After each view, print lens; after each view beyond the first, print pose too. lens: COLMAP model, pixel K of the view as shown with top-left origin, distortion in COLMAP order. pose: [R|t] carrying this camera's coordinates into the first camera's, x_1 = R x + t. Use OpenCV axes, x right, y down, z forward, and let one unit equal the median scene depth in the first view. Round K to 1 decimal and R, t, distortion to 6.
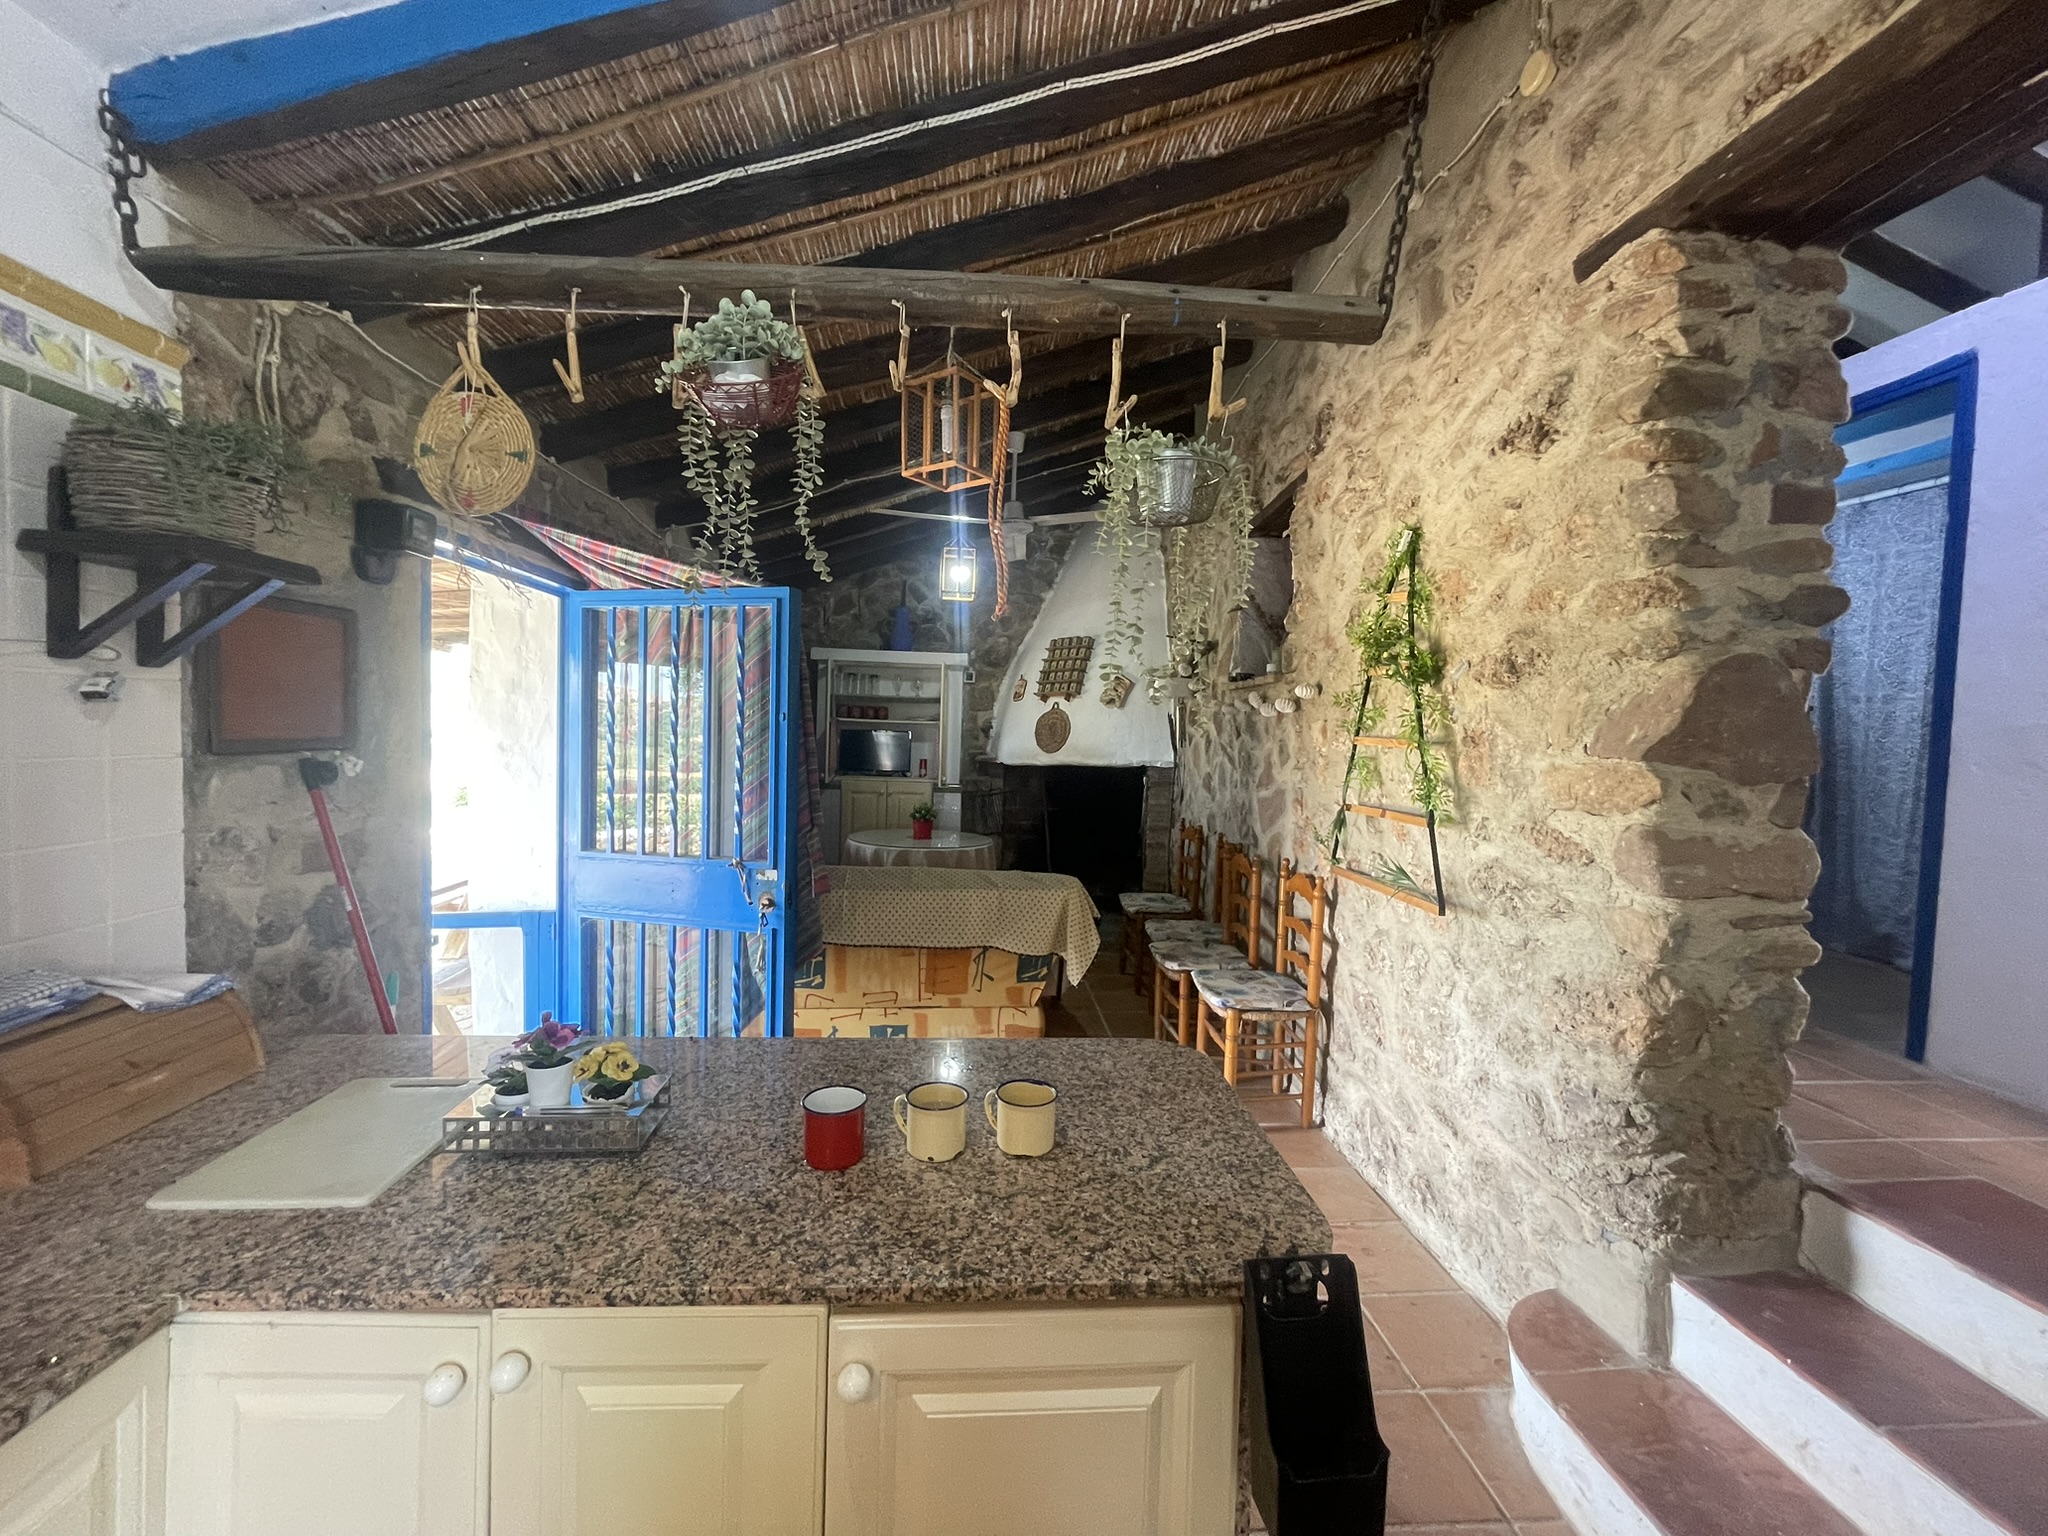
lens RADIAL K [[824.2, 0, 1016.6], [0, 824.2, 760.1], [0, 0, 1]] dist [-0.003395, -0.000124]
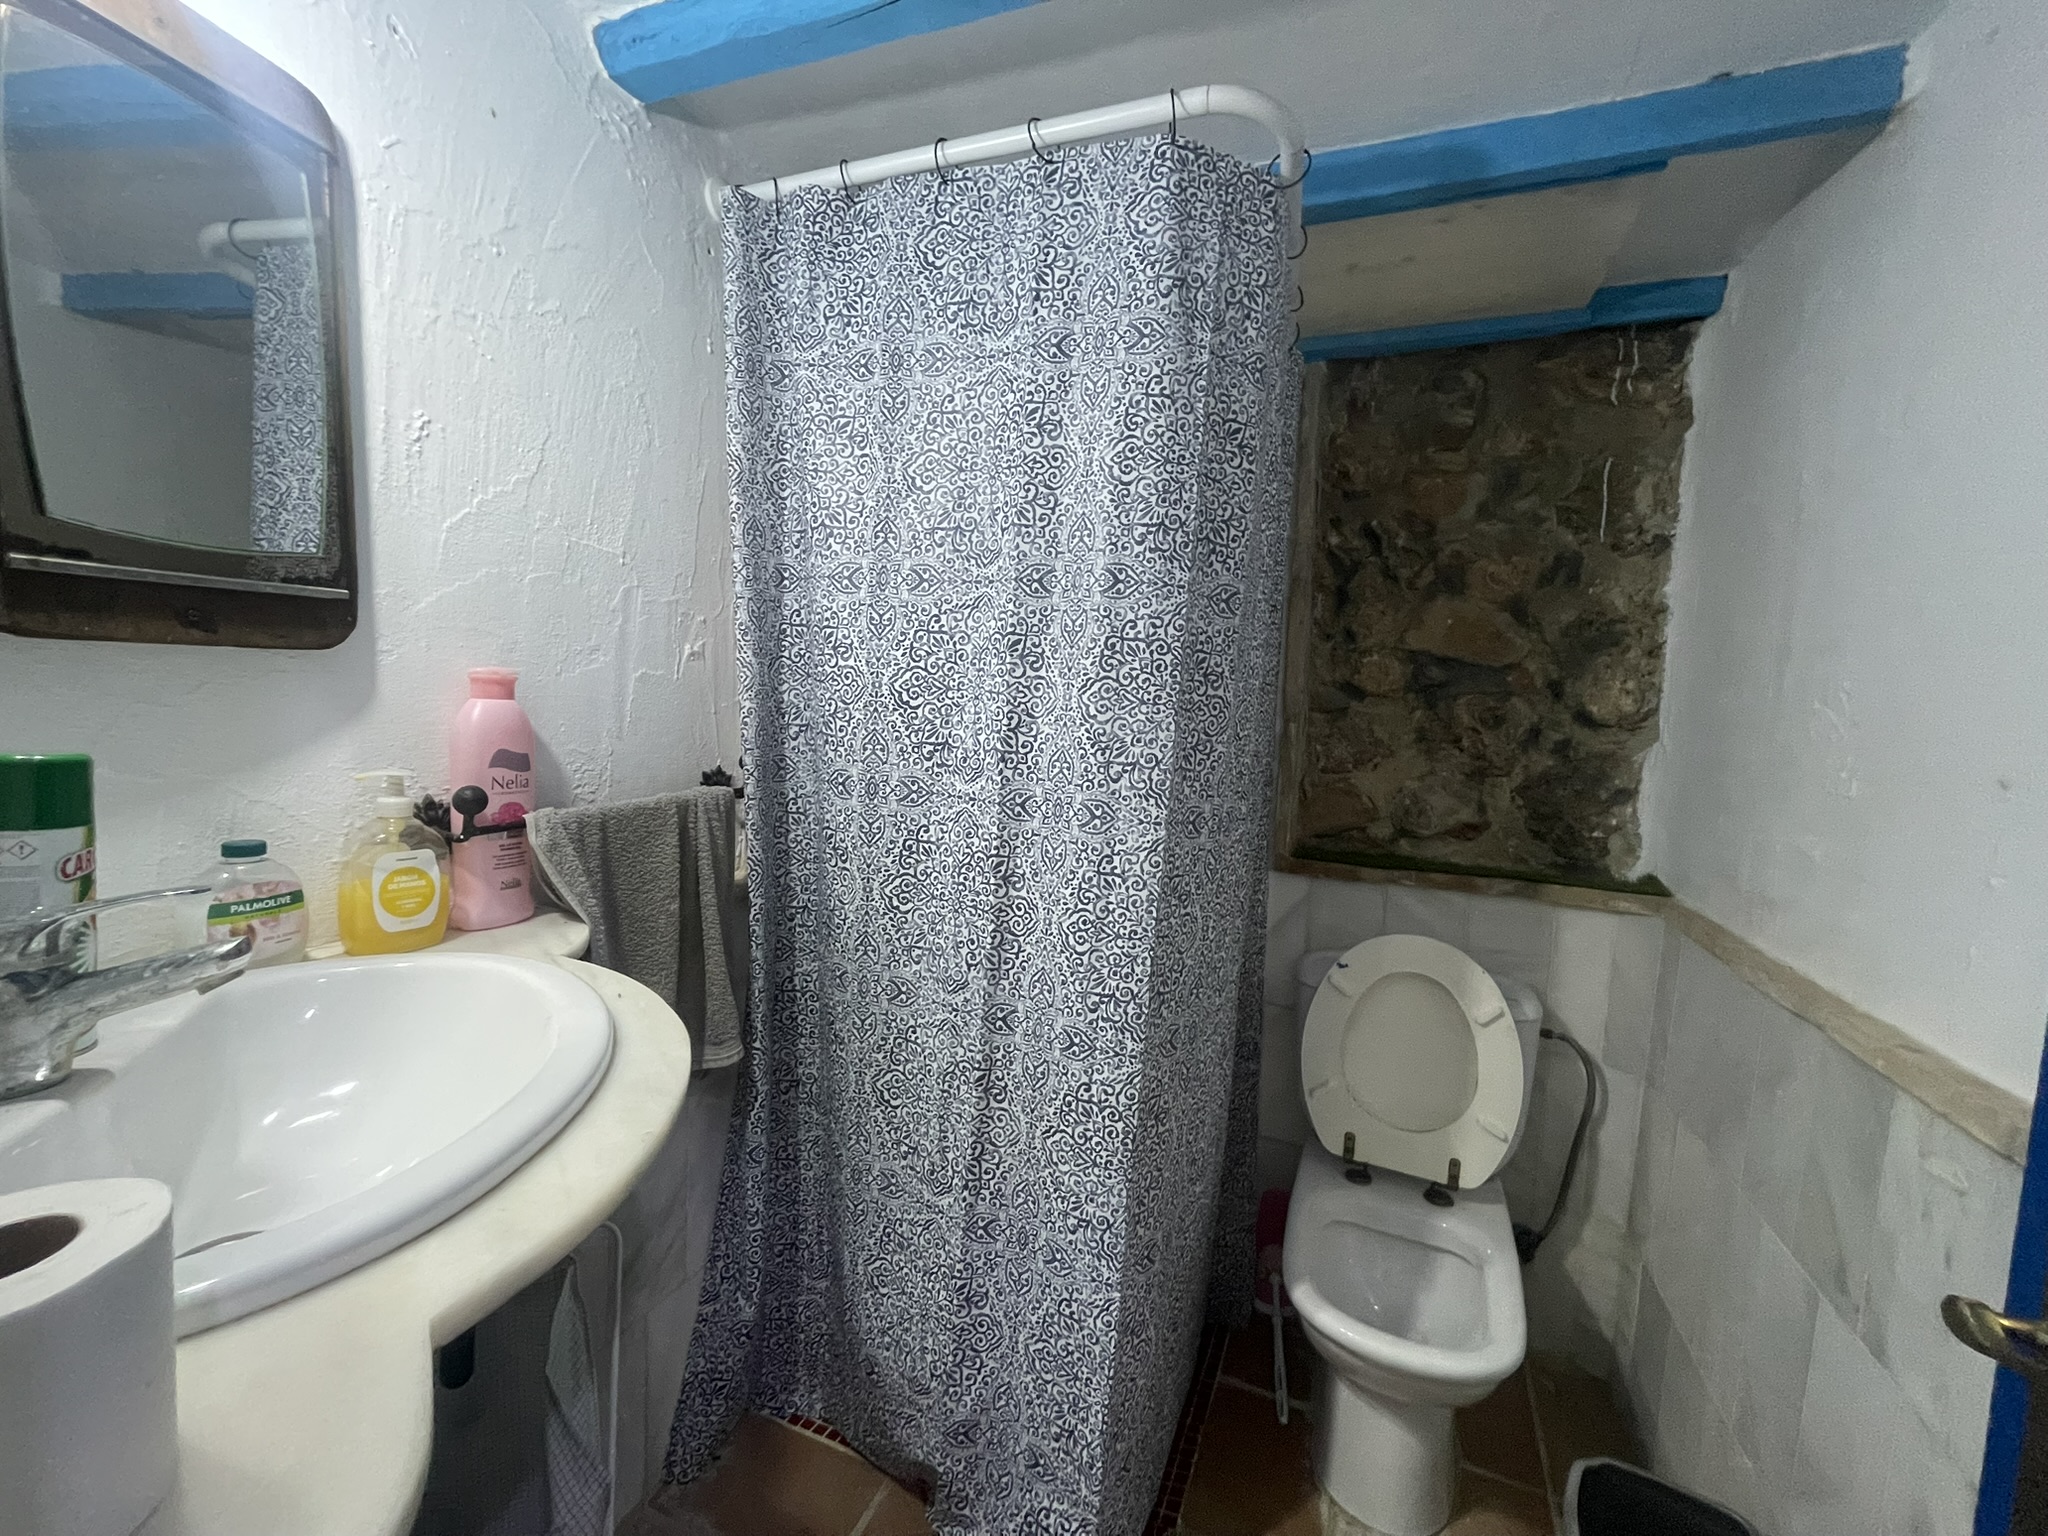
lens RADIAL K [[824.2, 0, 1025.7], [0, 824.2, 766.1], [0, 0, 1]] dist [-0.003395, -0.000124]
pose [[0.431007, -0.076657, 0.899087, 0.758913], [-0.005441, 0.996146, 0.087541, -0.113218], [-0.902332, -0.042622, 0.428929, 0.795836]]
